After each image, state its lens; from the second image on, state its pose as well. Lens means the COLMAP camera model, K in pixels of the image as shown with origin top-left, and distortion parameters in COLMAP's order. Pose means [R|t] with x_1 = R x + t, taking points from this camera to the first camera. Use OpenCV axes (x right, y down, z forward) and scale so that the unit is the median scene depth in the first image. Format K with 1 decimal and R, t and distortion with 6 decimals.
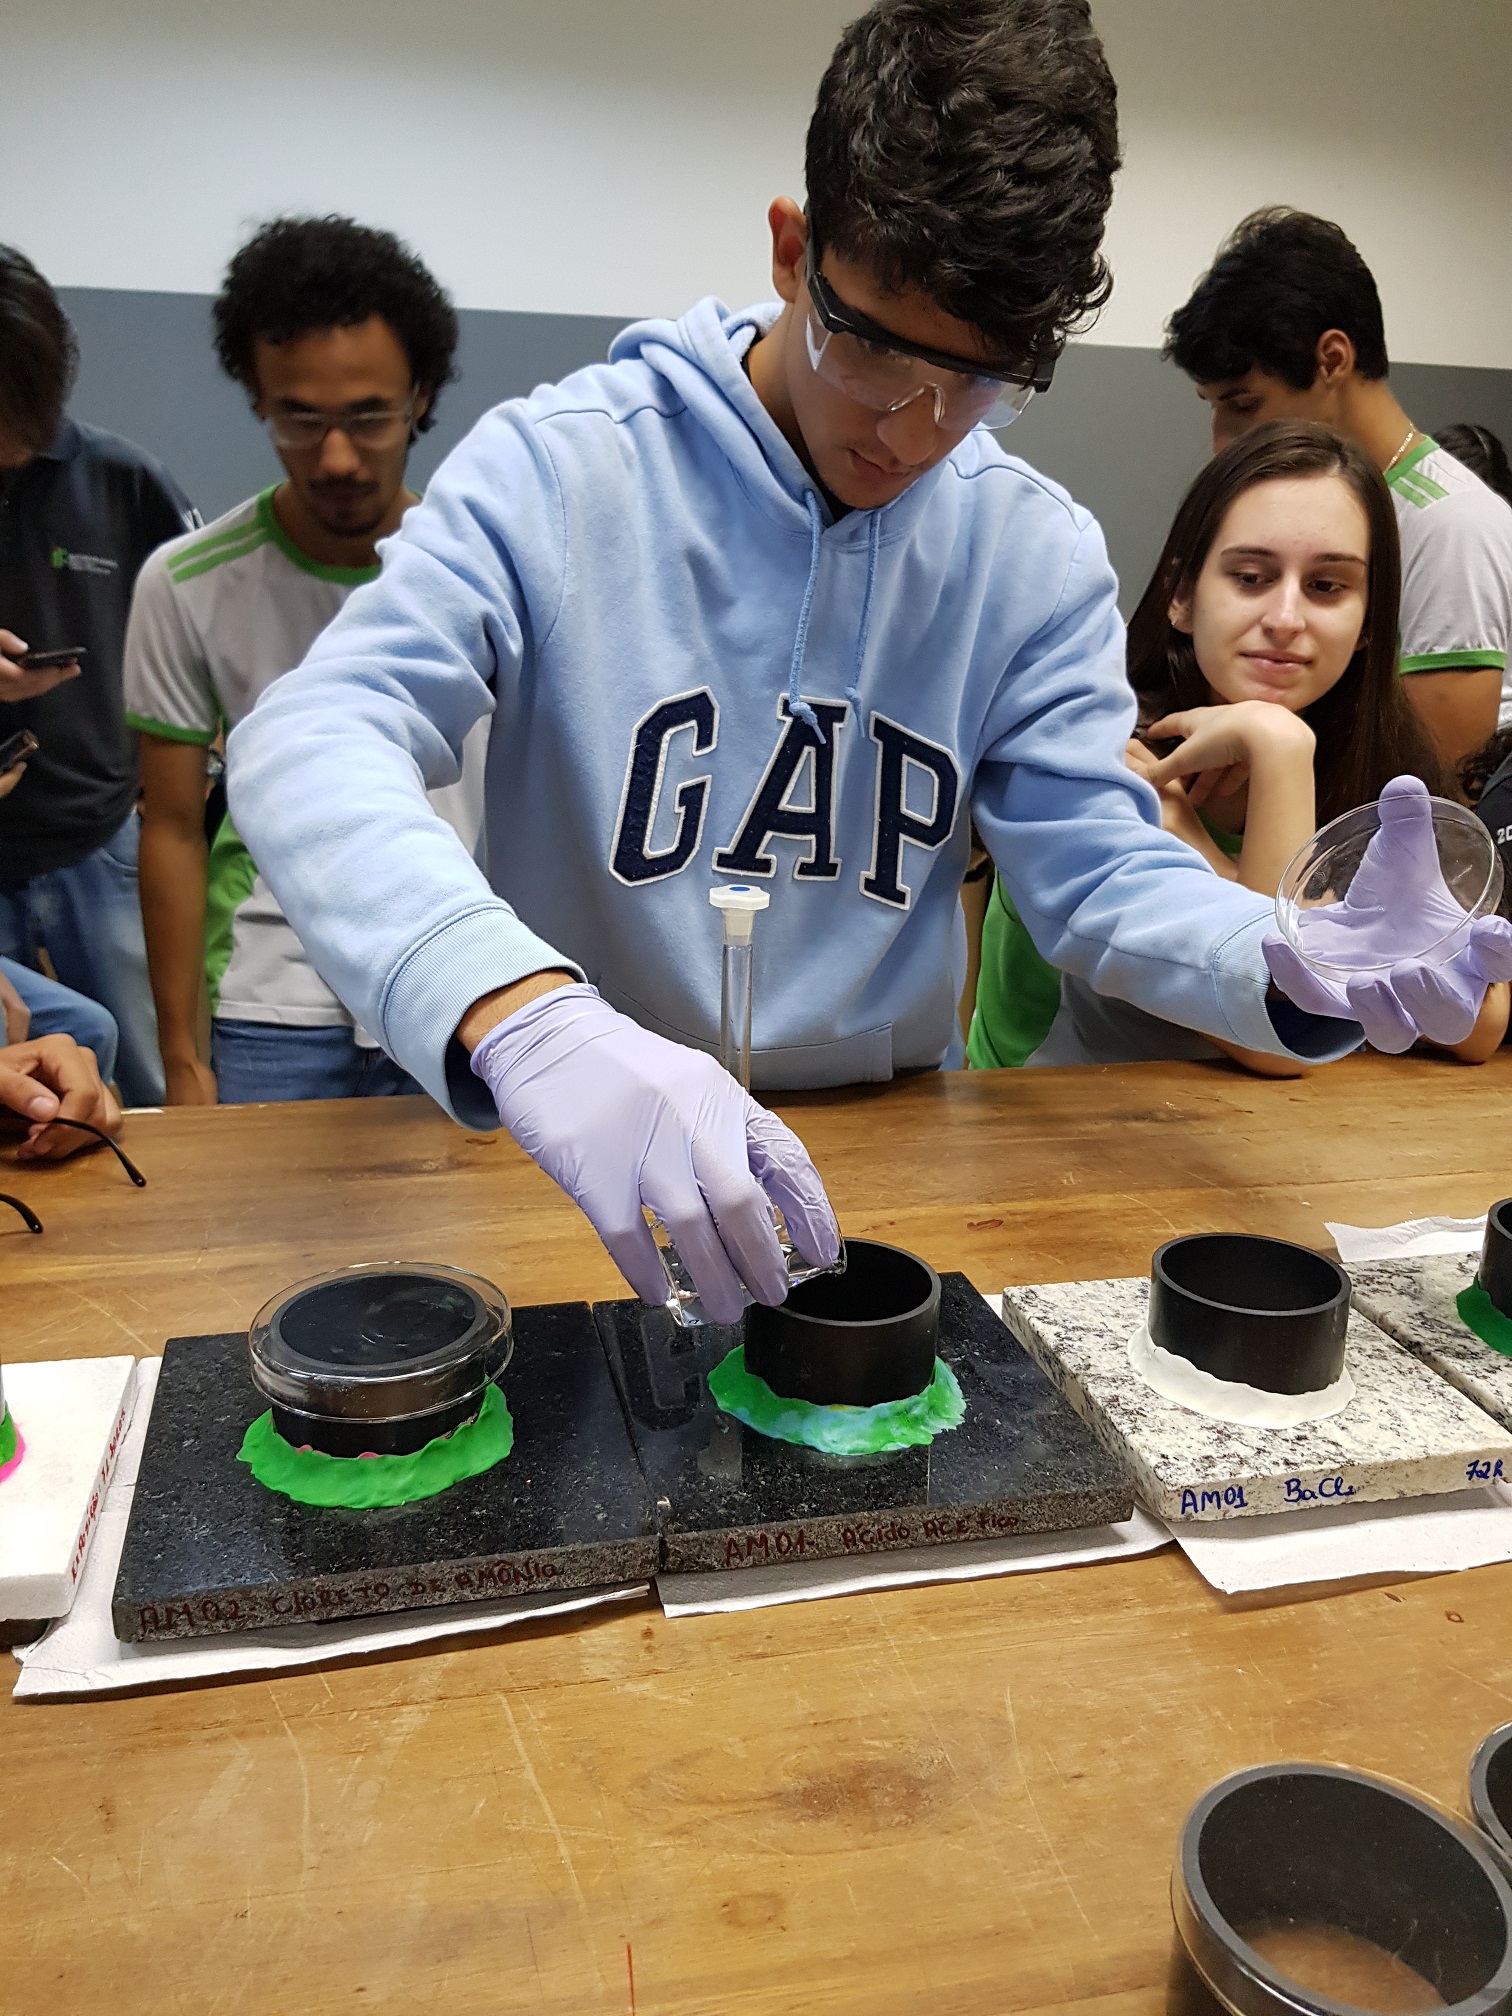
lens RADIAL K [[1588.2, 0, 755.8], [0, 1588.2, 994.0], [0, 0, 1]] dist [0.056432, -0.098308]
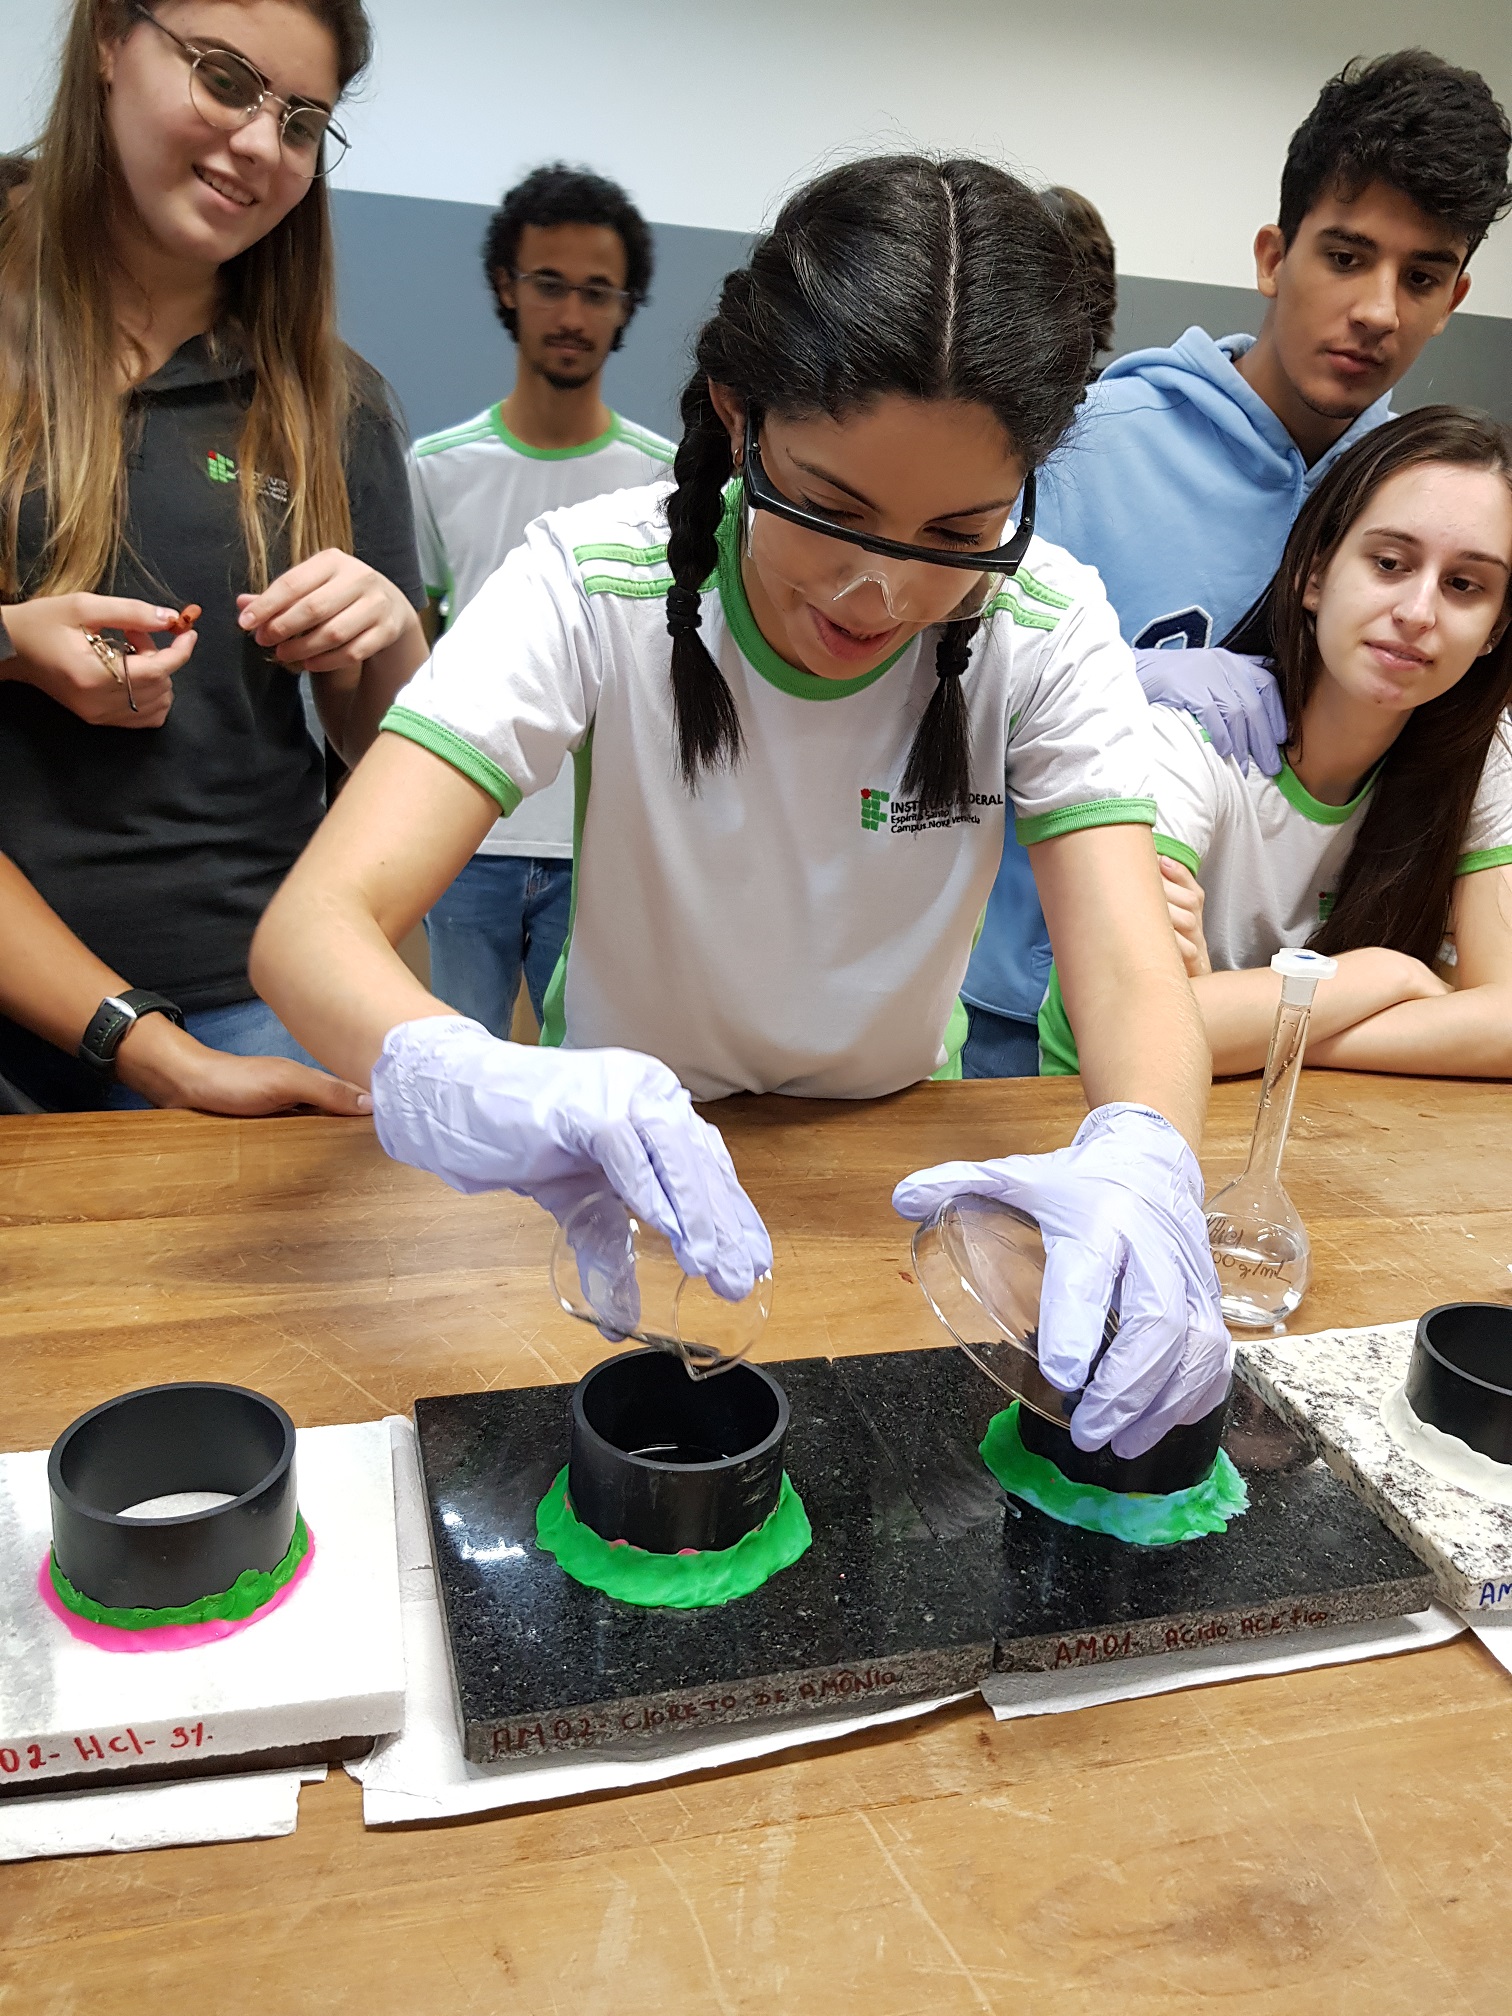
lens RADIAL K [[1588.2, 0, 771.1], [0, 1588.2, 1046.9], [0, 0, 1]] dist [0.056432, -0.098308]
pose [[0.997250, 0.028544, 0.068397, -0.271929], [-0.034923, 0.994963, 0.093966, -0.108754], [-0.065370, -0.096096, 0.993223, 0.071623]]
